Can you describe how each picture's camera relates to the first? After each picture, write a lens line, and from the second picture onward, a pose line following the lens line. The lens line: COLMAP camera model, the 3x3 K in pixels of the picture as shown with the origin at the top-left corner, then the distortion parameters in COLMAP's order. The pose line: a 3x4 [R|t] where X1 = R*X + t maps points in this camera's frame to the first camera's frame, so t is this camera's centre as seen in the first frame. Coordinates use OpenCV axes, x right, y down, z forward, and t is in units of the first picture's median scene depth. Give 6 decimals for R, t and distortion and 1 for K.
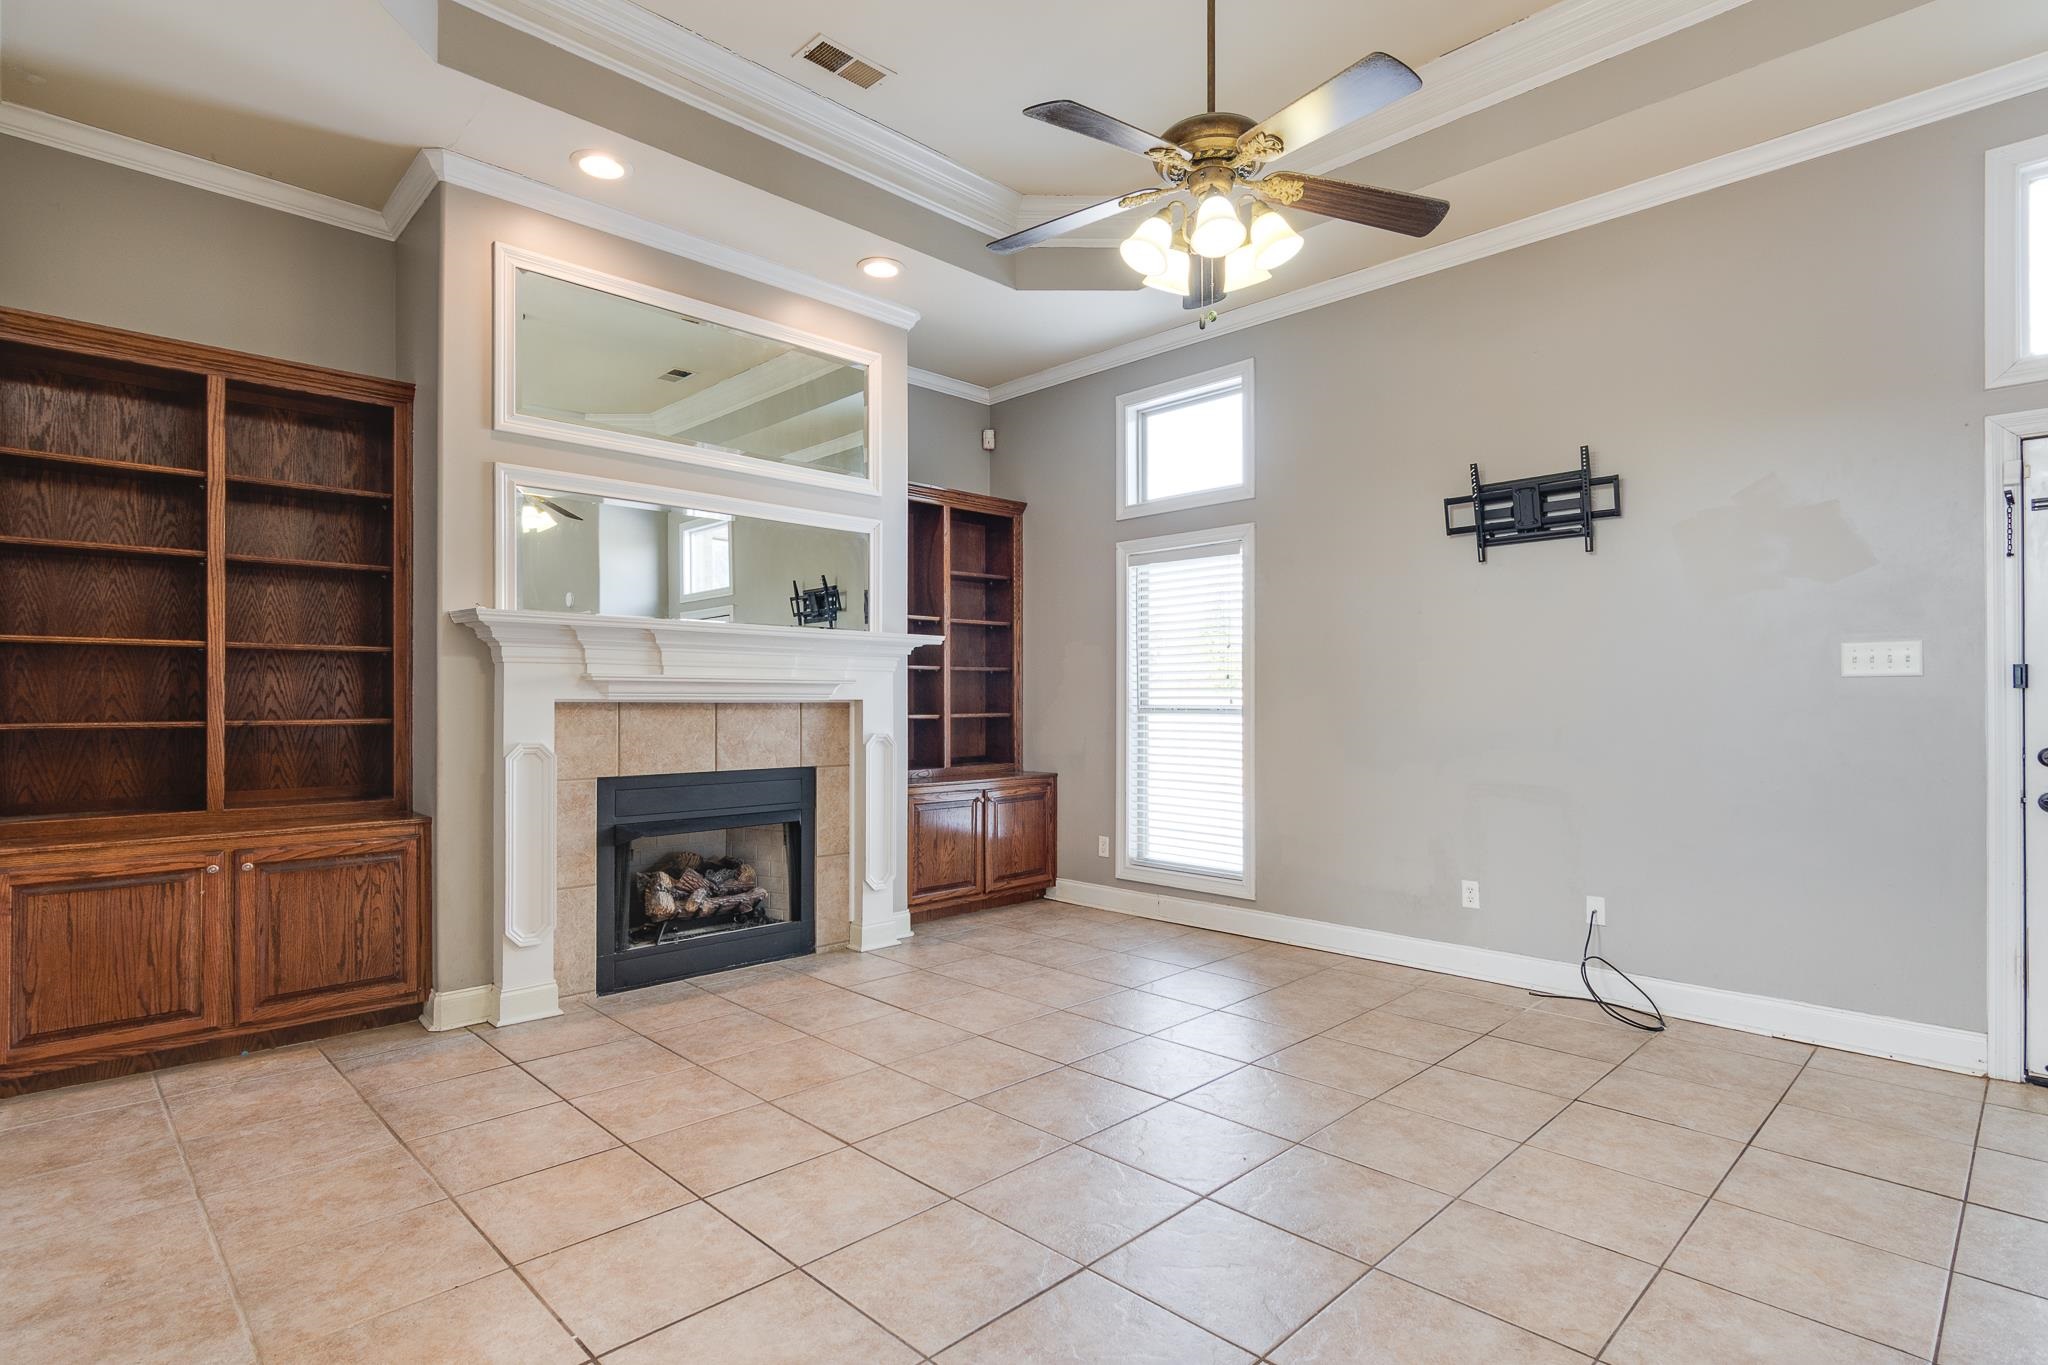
lens RADIAL K [[1032.7, 0, 1052.6], [0, 1032.7, 694.1], [0, 0, 1]] dist [0.000449, 0.000596]
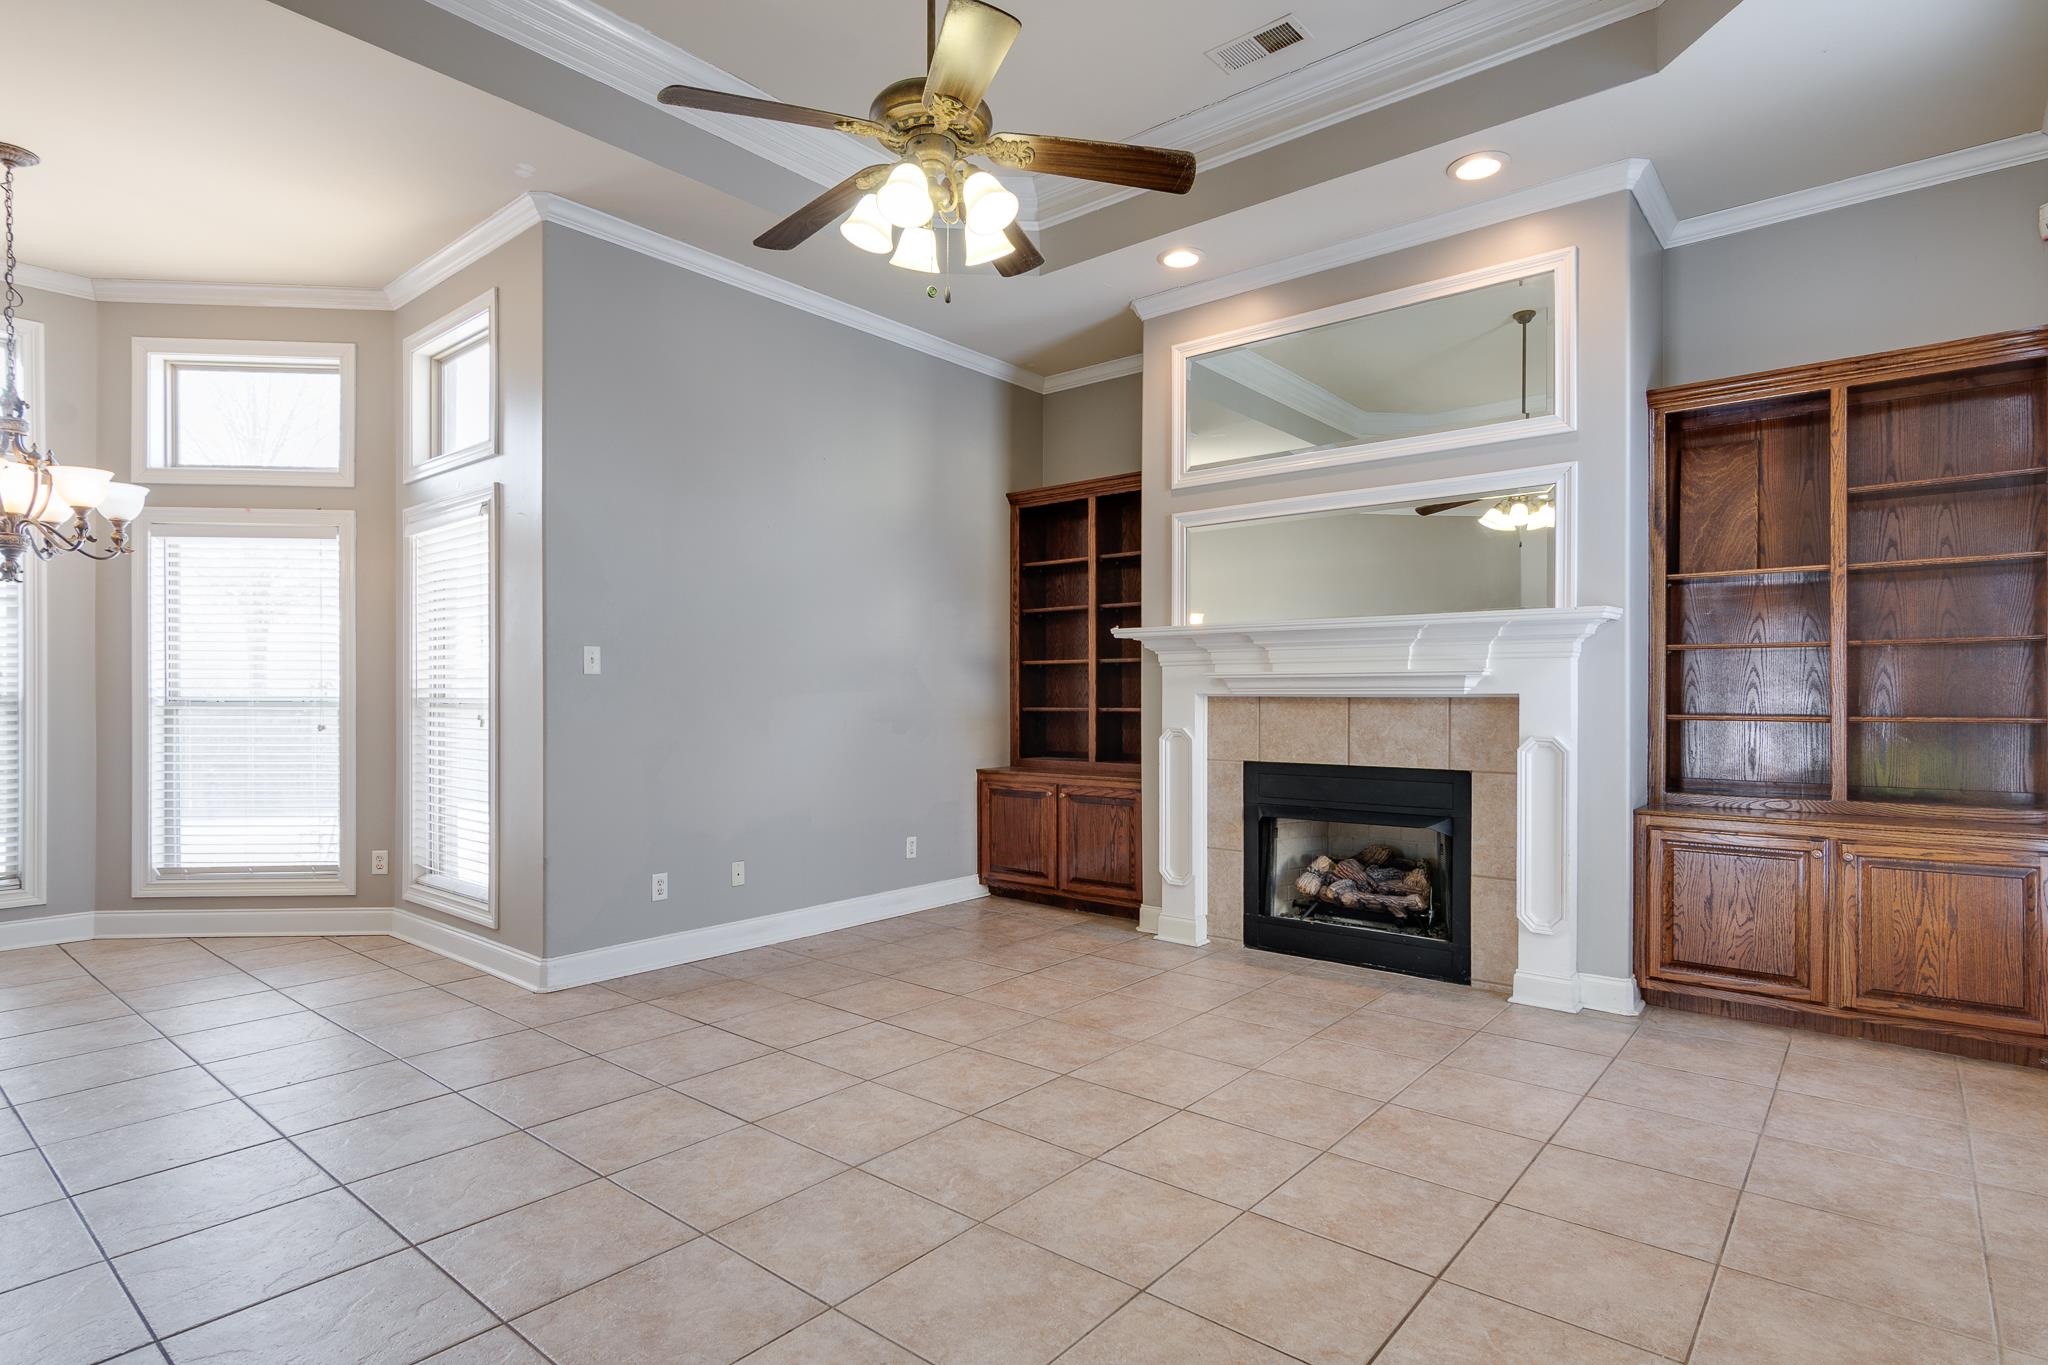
lens RADIAL K [[1032.7, 0, 989.5], [0, 1032.7, 700.2], [0, 0, 1]] dist [0.000449, 0.000596]
pose [[0.072696, 0.004427, -0.997344, 0.628967], [0.007214, 0.999962, 0.004964, 0.003489], [0.997328, -0.007556, 0.072662, 0.555529]]
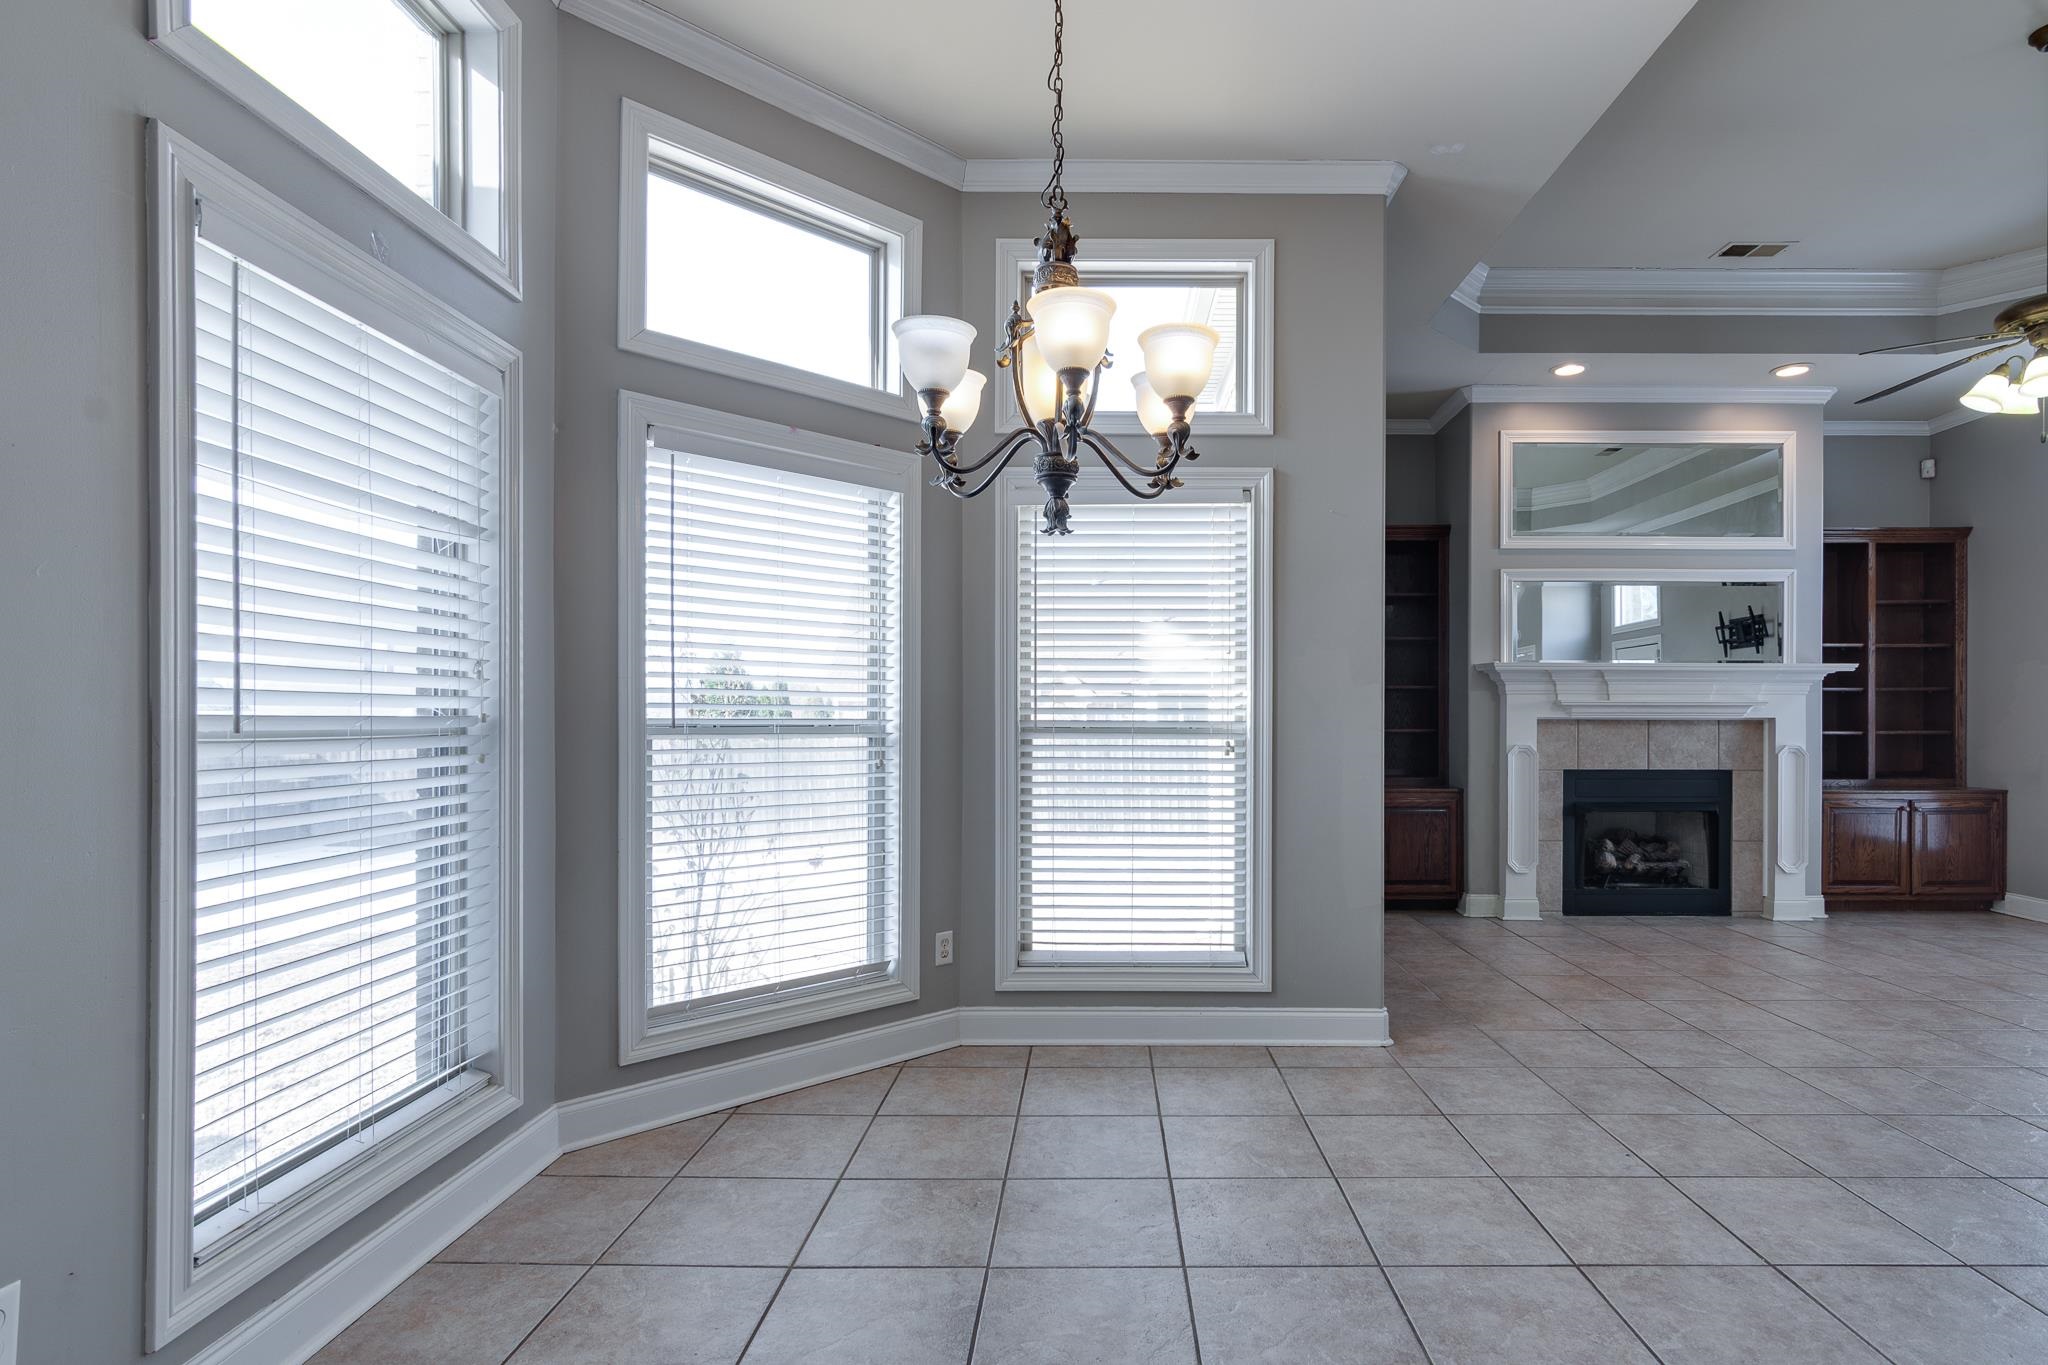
lens RADIAL K [[1032.7, 0, 1097.7], [0, 1032.7, 722.1], [0, 0, 1]] dist [0.000449, 0.000596]
pose [[0.698183, 0.004332, -0.715906, 0.142925], [0.003191, 0.999953, 0.009162, -0.003793], [0.715912, -0.008681, 0.698137, -0.471920]]
